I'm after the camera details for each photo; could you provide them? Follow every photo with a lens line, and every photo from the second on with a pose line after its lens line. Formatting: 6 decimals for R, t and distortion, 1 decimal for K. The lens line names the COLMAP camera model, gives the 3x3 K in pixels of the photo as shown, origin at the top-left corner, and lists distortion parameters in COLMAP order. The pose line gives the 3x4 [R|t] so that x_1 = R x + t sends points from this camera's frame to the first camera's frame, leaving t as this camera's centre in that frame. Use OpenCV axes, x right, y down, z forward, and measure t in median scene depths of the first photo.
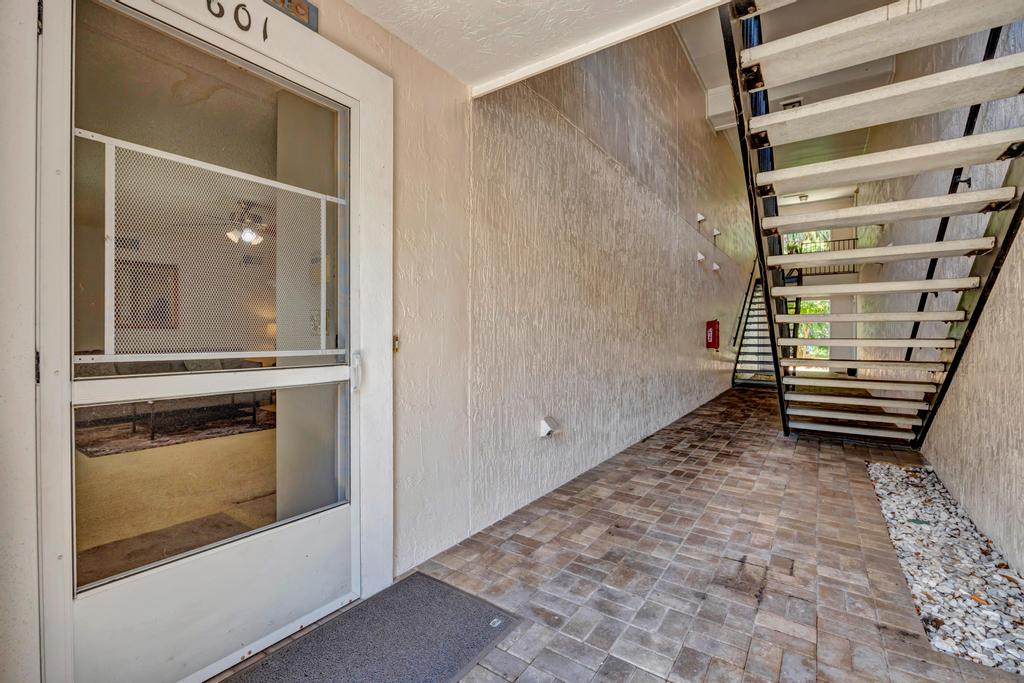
lens RADIAL K [[452.8, 0, 511.4], [0, 452.8, 335.3], [0, 0, 1]] dist [-0.020290, -0.000087]
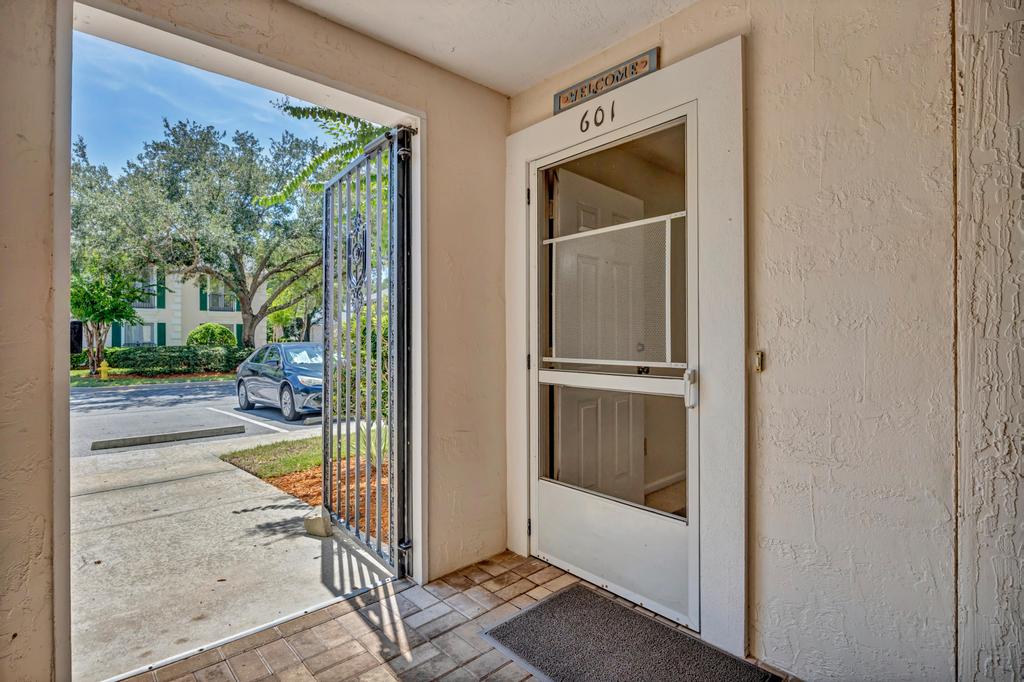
lens RADIAL K [[484.5, 0, 509.4], [0, 484.5, 334.8], [0, 0, 1]] dist [-0.017524, -0.000398]
pose [[-0.215991, -0.010748, -0.976336, 0.754208], [-0.000919, 0.999941, -0.010805, -0.019414], [0.976395, -0.001437, -0.215988, 0.872273]]
